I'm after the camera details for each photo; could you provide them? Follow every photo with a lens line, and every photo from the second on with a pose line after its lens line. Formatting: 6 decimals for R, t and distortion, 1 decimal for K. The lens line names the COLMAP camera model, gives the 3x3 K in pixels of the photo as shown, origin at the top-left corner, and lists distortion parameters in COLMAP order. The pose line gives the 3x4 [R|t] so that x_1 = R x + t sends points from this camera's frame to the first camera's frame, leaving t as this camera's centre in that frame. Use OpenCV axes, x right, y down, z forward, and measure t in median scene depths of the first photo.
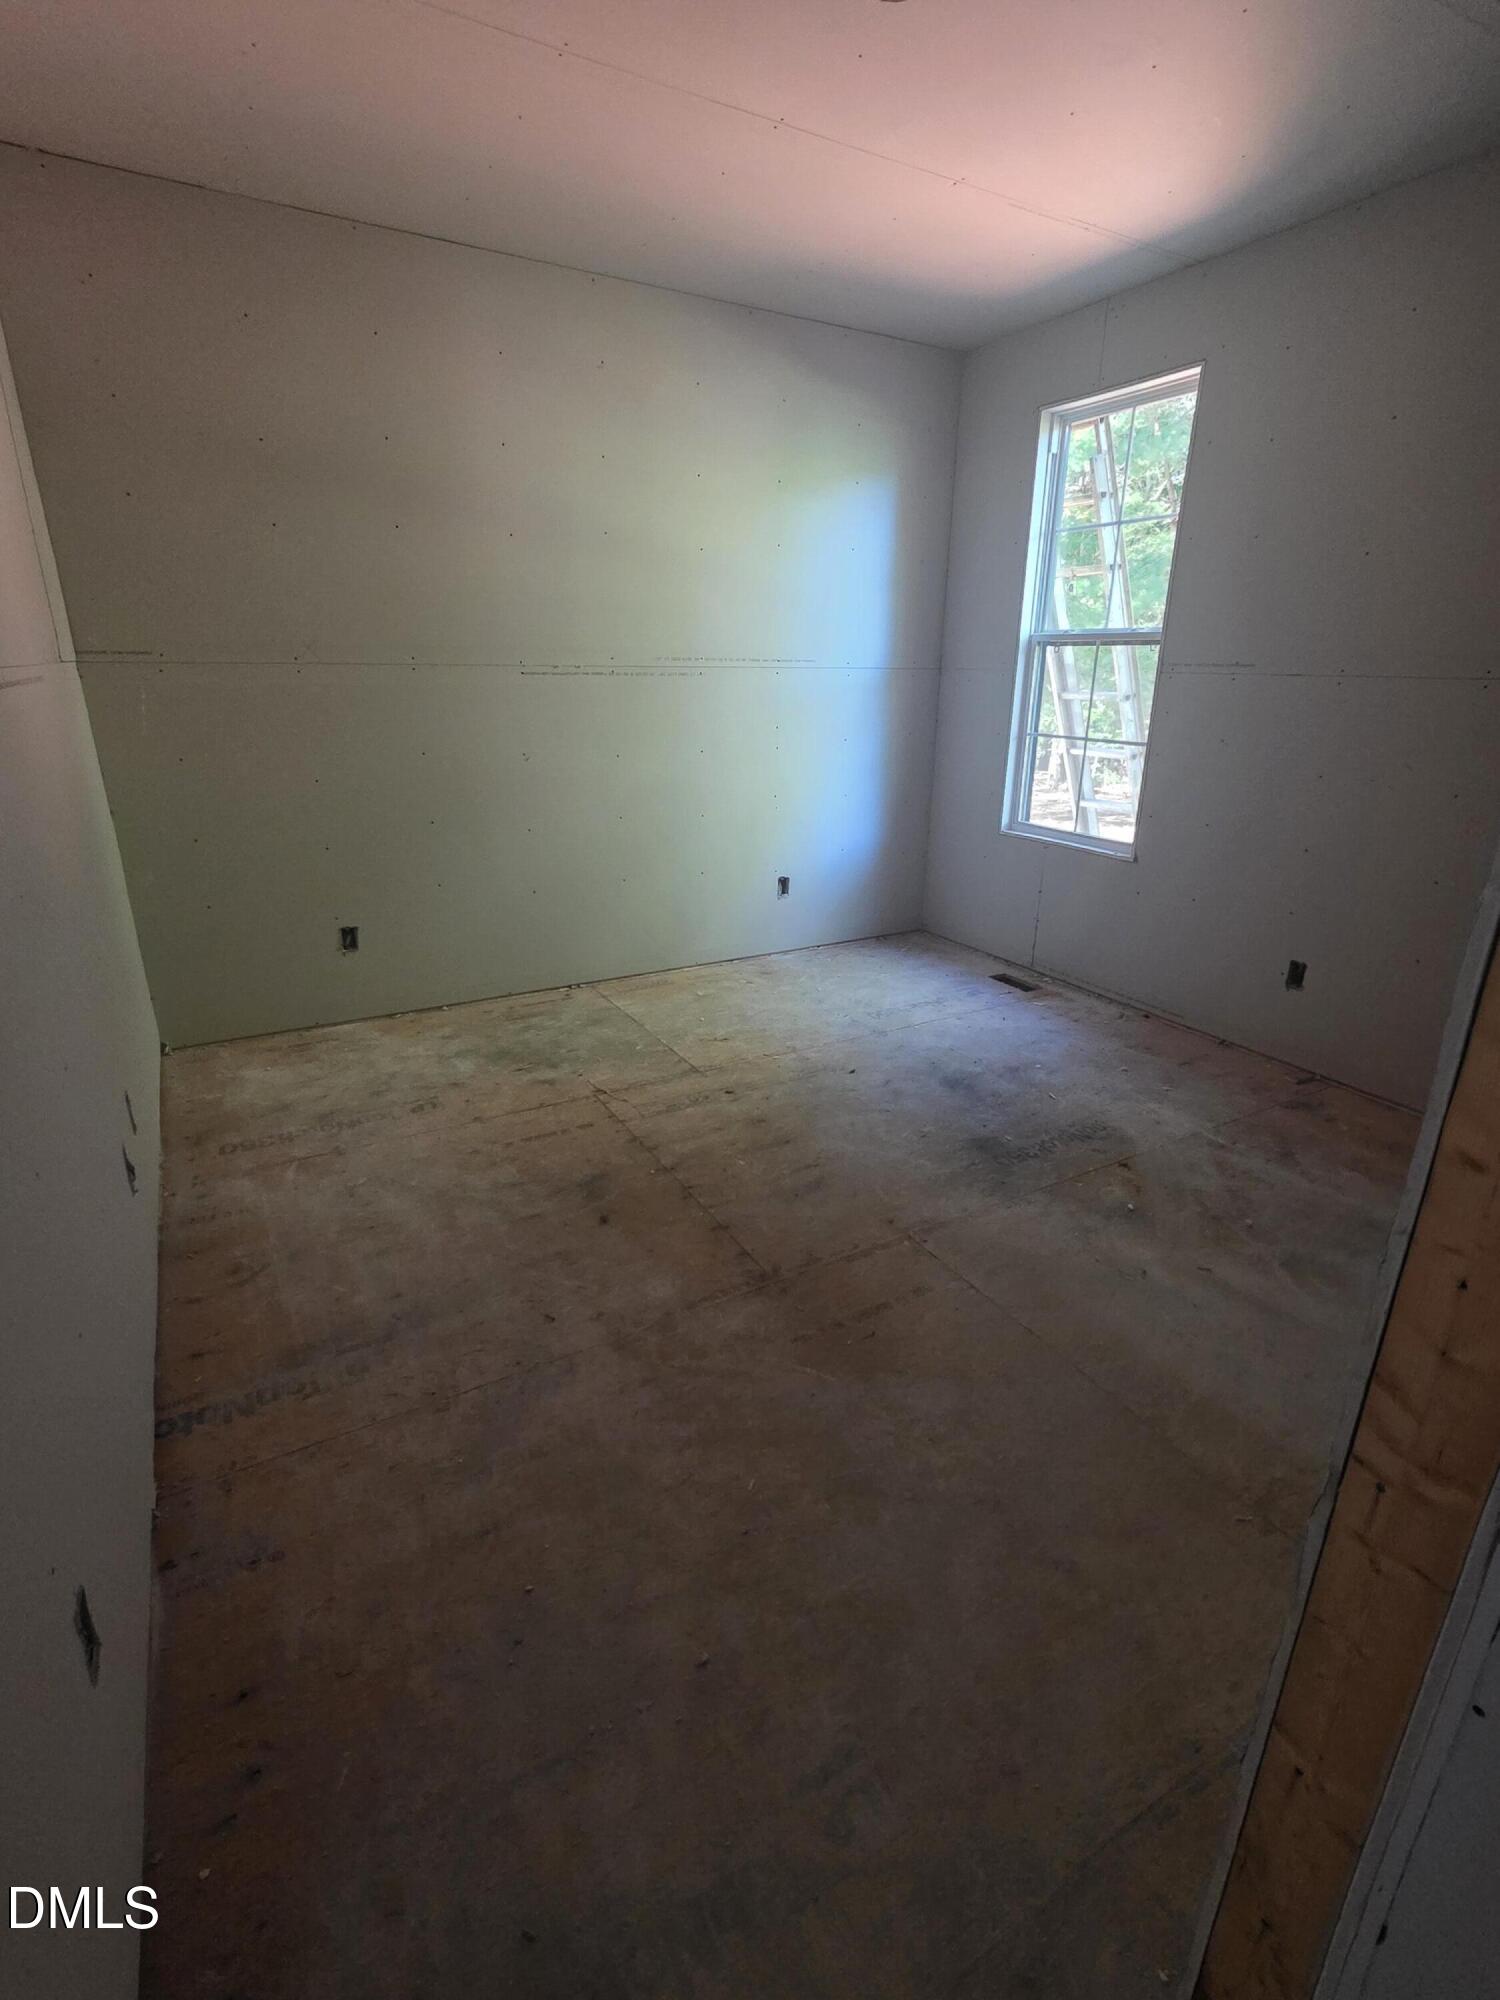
lens RADIAL K [[952.2, 0, 750.0], [0, 952.2, 1000.0], [0, 0, 1]] dist [0.003694, 0.000744]
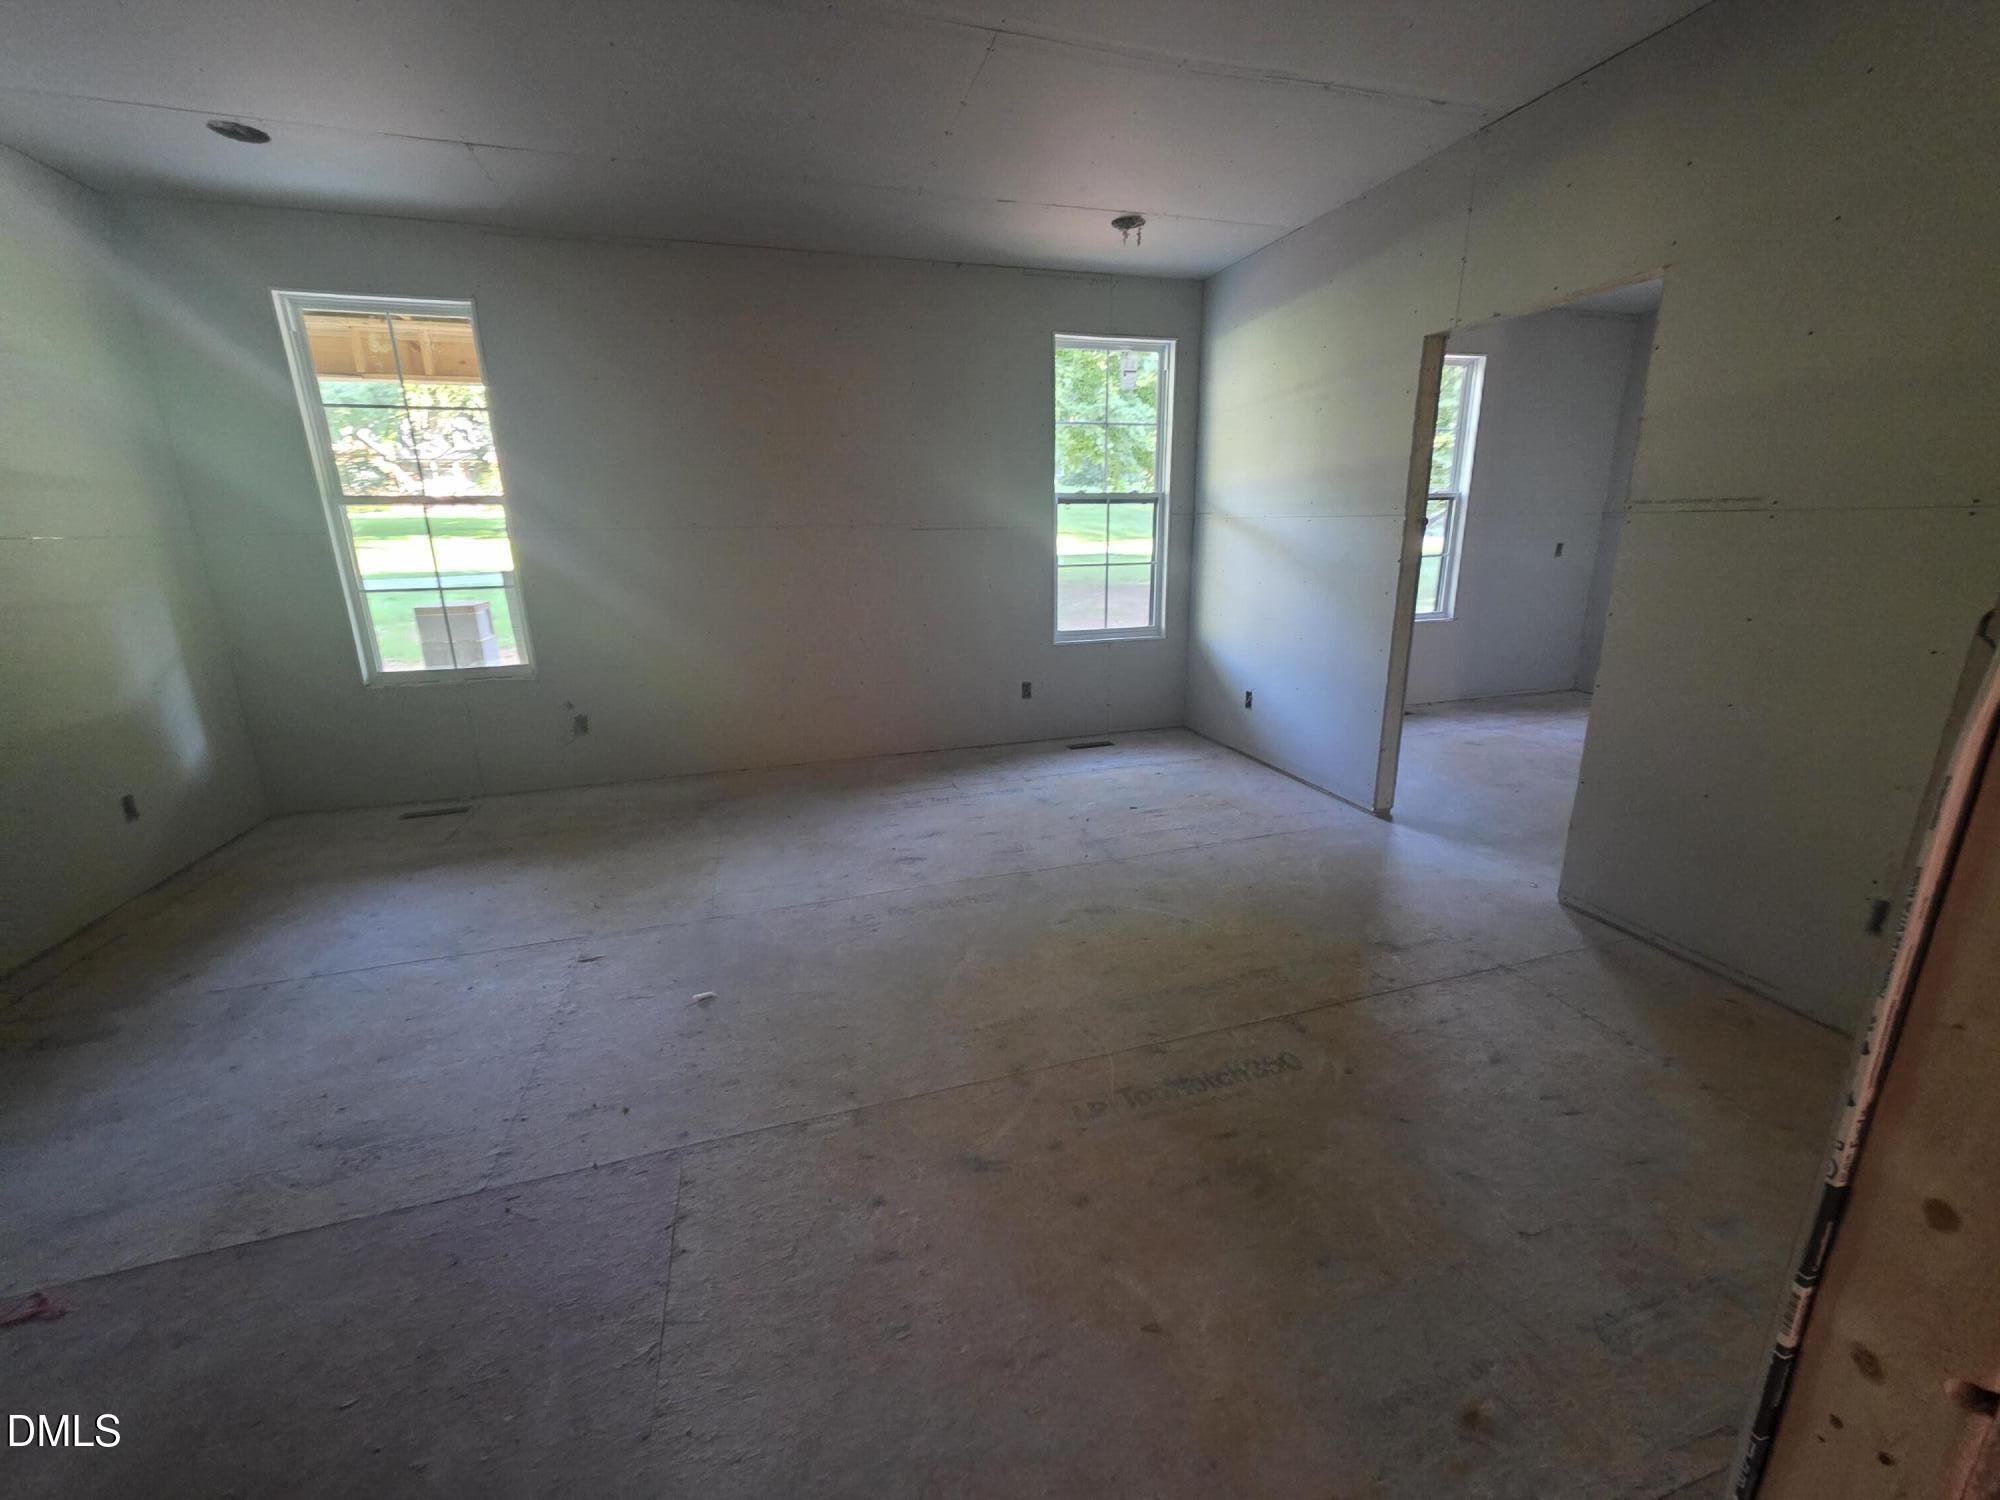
lens RADIAL K [[813.5, 0, 1000.0], [0, 813.5, 750.0], [0, 0, 1]] dist [0.000009, -0.000008]
pose [[0.178592, -0.268886, 0.946470, -0.984420], [0.354176, 0.915021, 0.193122, -0.329364], [-0.917968, 0.300726, 0.258649, 0.957353]]
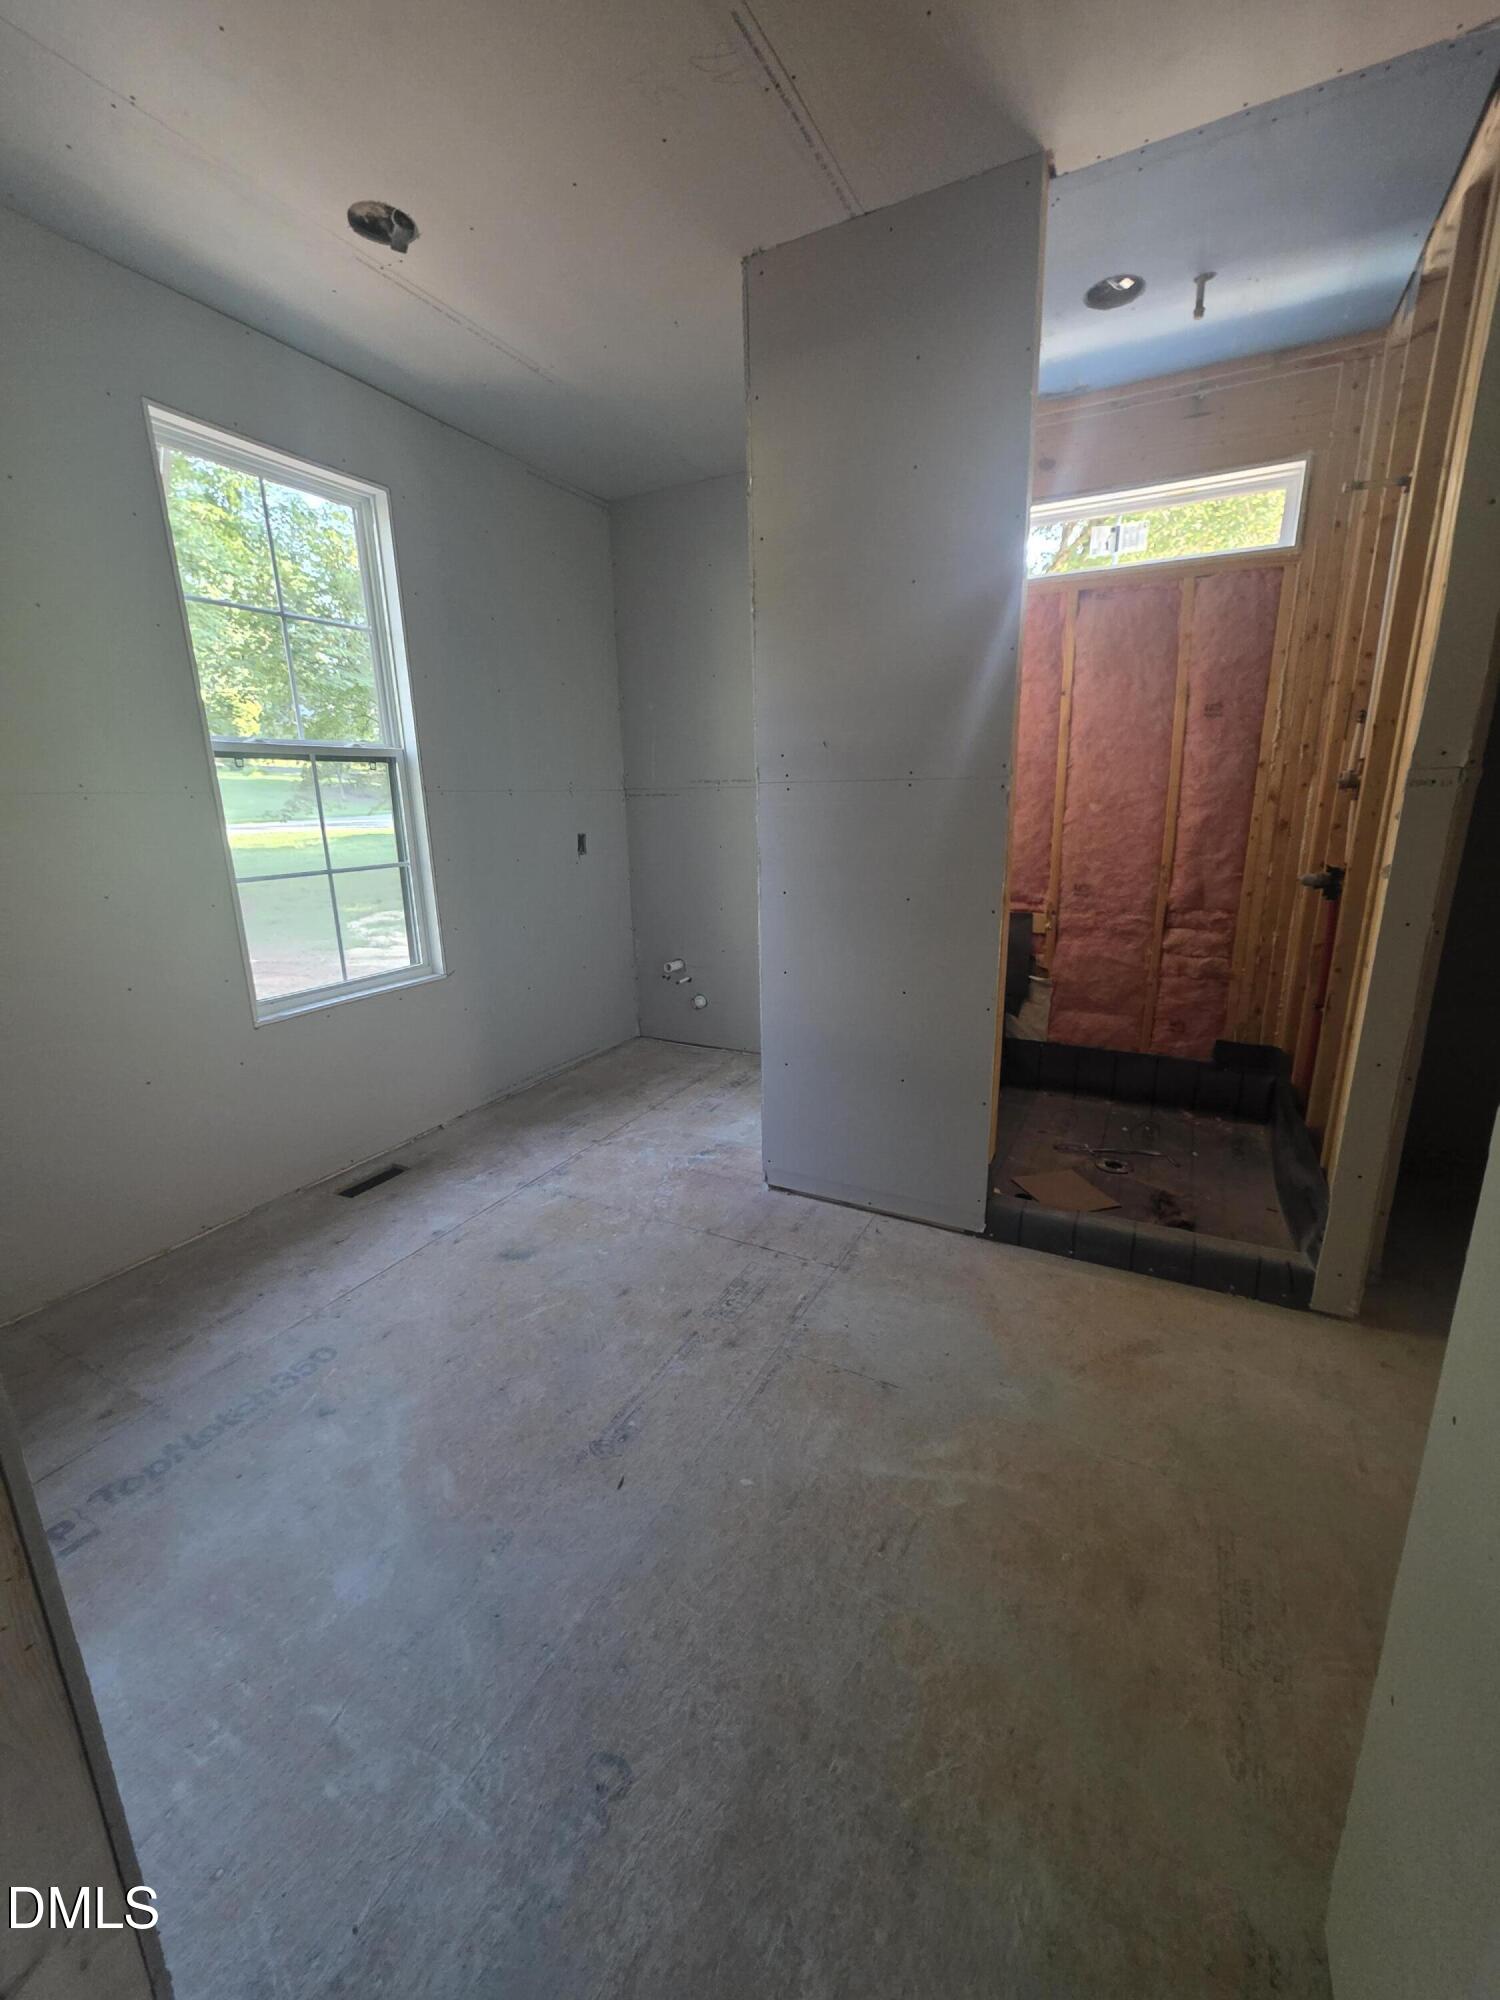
lens RADIAL K [[813.5, 0, 750.0], [0, 813.5, 1000.0], [0, 0, 1]] dist [0.000009, -0.000008]
pose [[-0.563764, -0.203498, 0.800474, -0.461916], [0.289917, 0.858746, 0.422497, -0.387932], [-0.773381, 0.470260, -0.425132, 1.122204]]
